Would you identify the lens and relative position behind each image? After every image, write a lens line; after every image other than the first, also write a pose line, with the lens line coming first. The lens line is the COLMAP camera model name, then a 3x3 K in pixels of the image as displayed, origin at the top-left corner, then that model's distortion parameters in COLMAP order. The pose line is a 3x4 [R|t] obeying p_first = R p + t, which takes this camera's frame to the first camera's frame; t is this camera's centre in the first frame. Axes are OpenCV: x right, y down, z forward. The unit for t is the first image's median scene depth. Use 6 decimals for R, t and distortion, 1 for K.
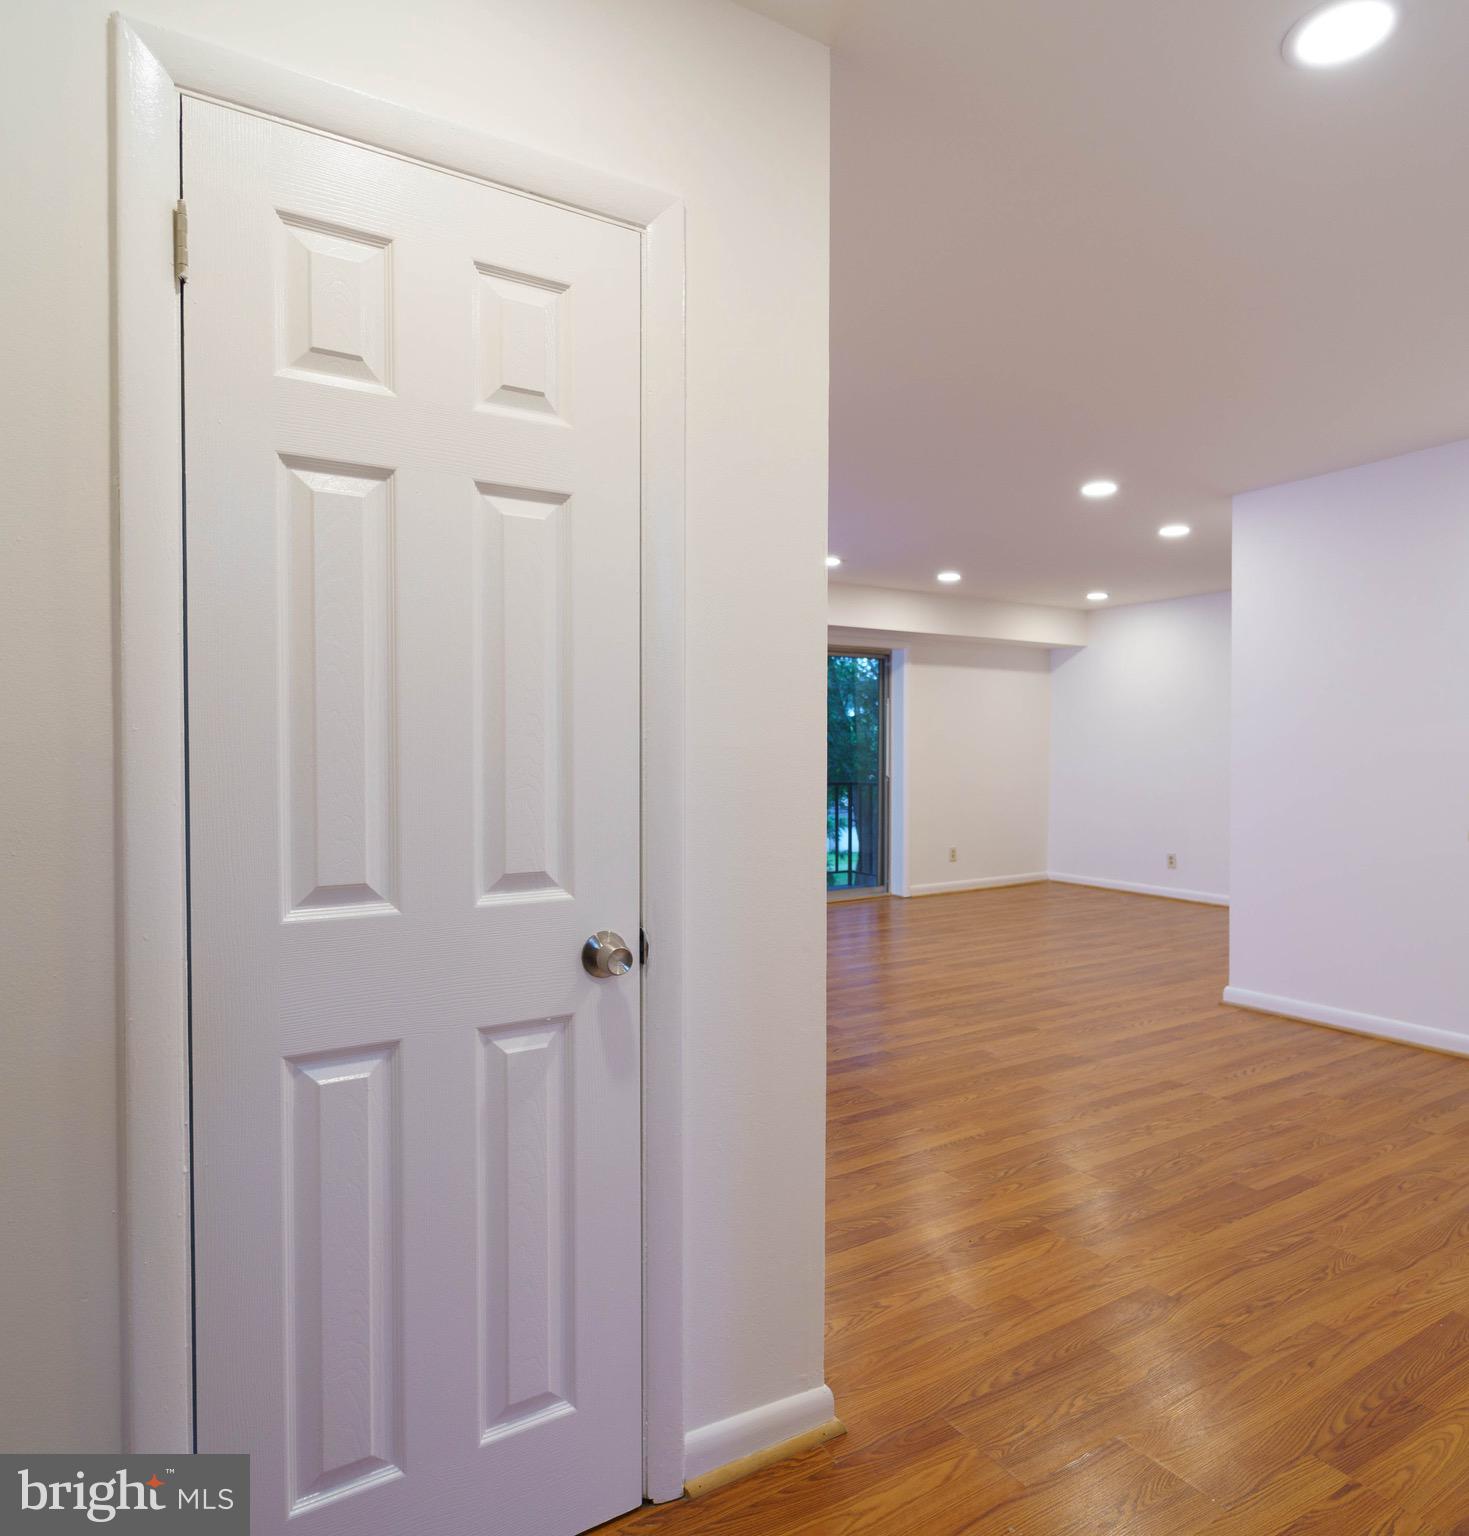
lens RADIAL K [[967.5, 0, 729.8], [0, 967.5, 765.7], [0, 0, 1]] dist [0.006488, 0.002134]
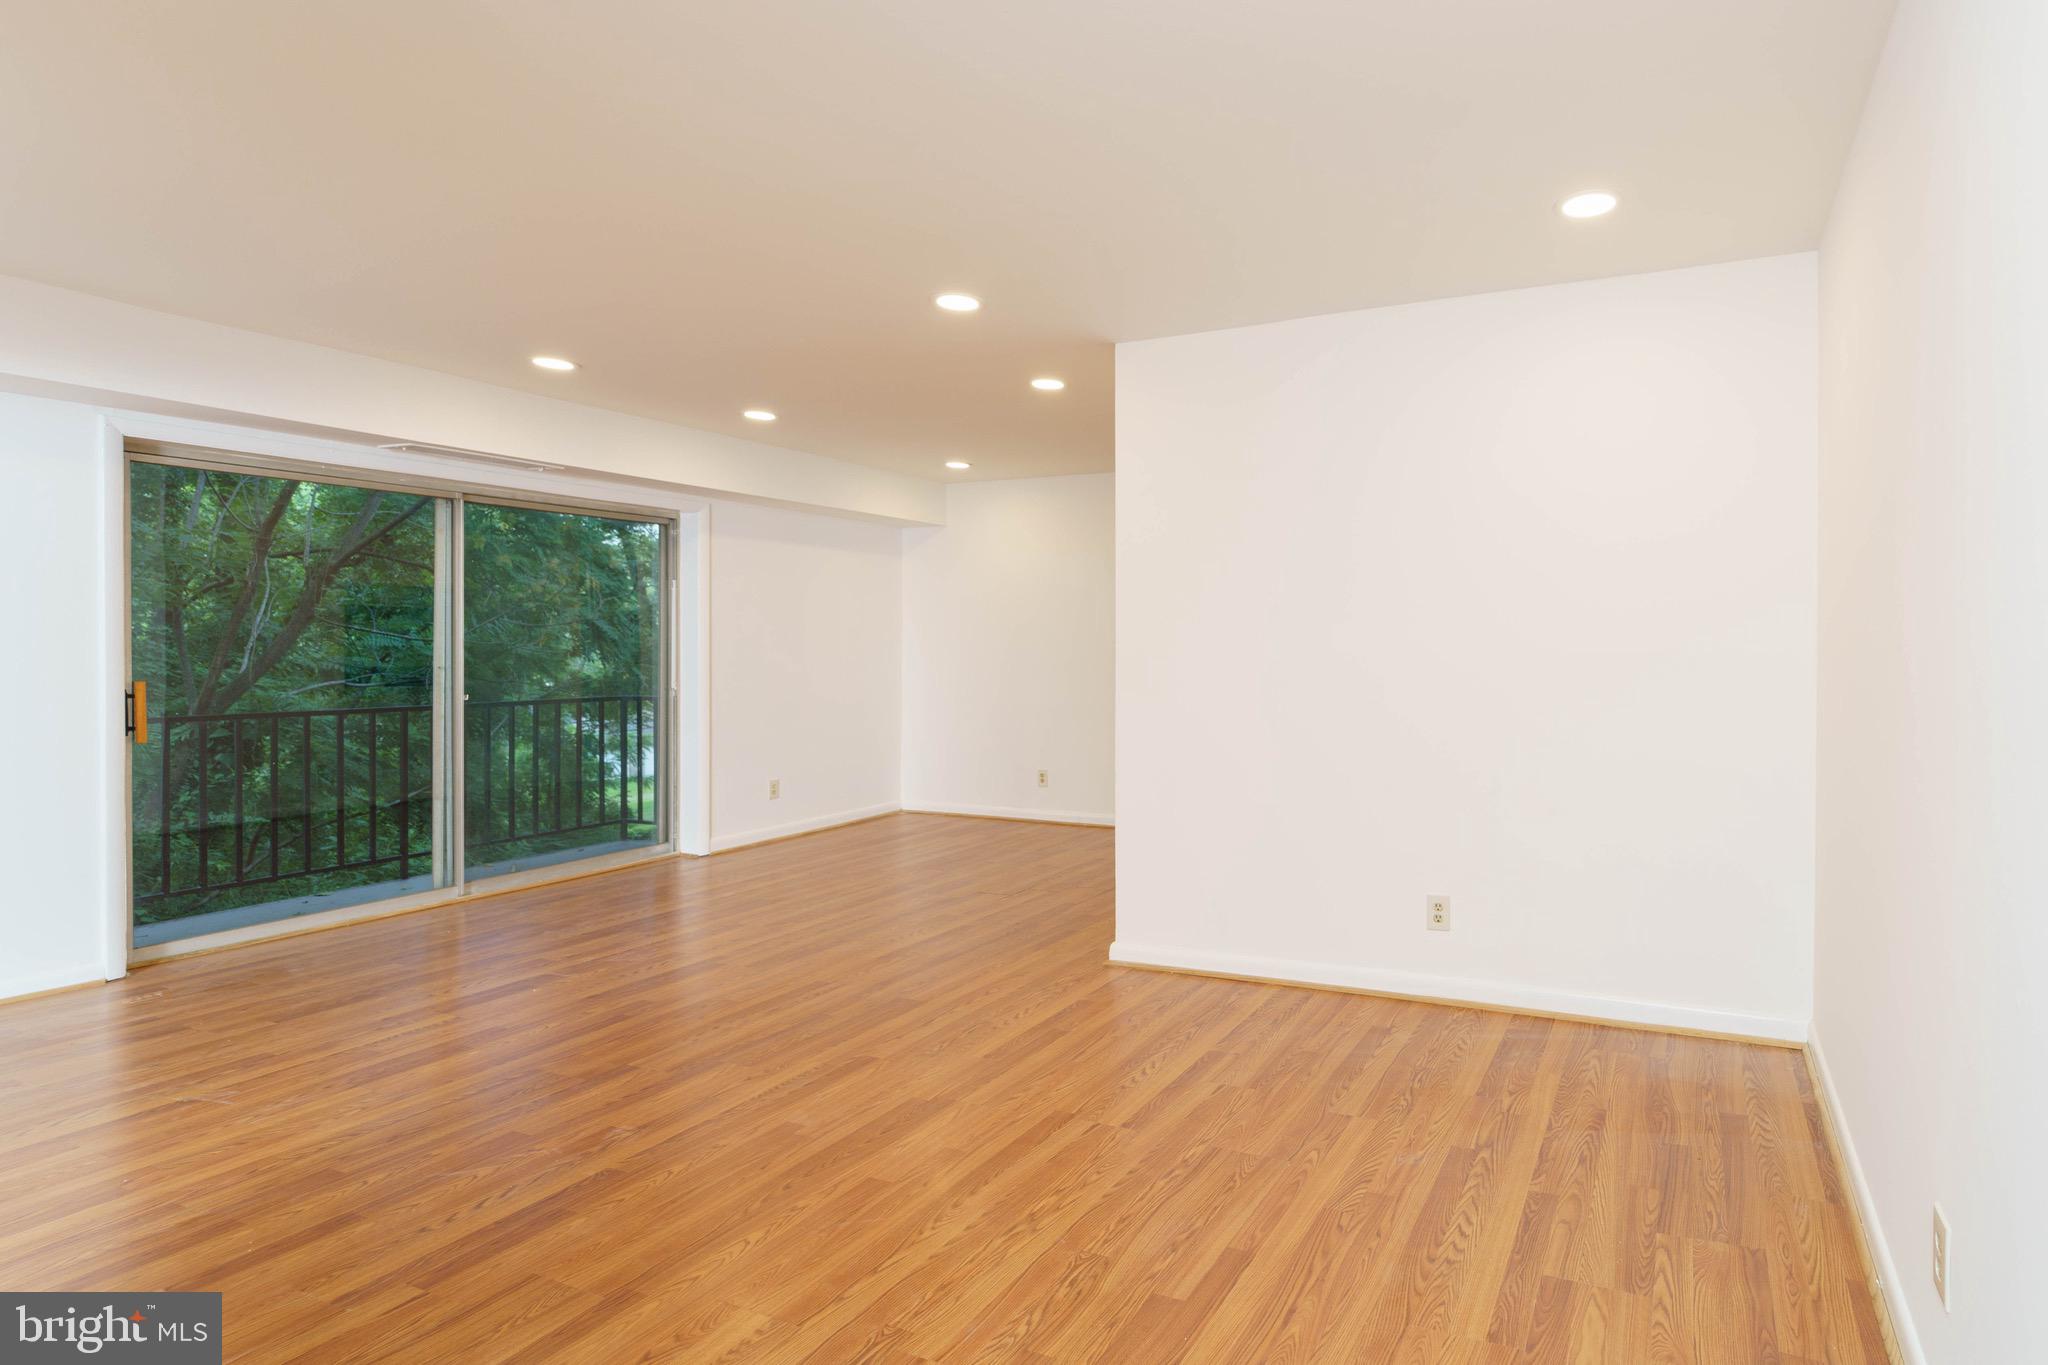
lens RADIAL K [[1056.7, 0, 1243.8], [0, 1056.7, 647.2], [0, 0, 1]] dist [0.003552, 0.000338]
pose [[0.811508, -0.002516, 0.584336, 0.096459], [0.012210, 0.999845, -0.012653, -0.008661], [-0.584213, 0.017403, 0.811413, 0.243996]]
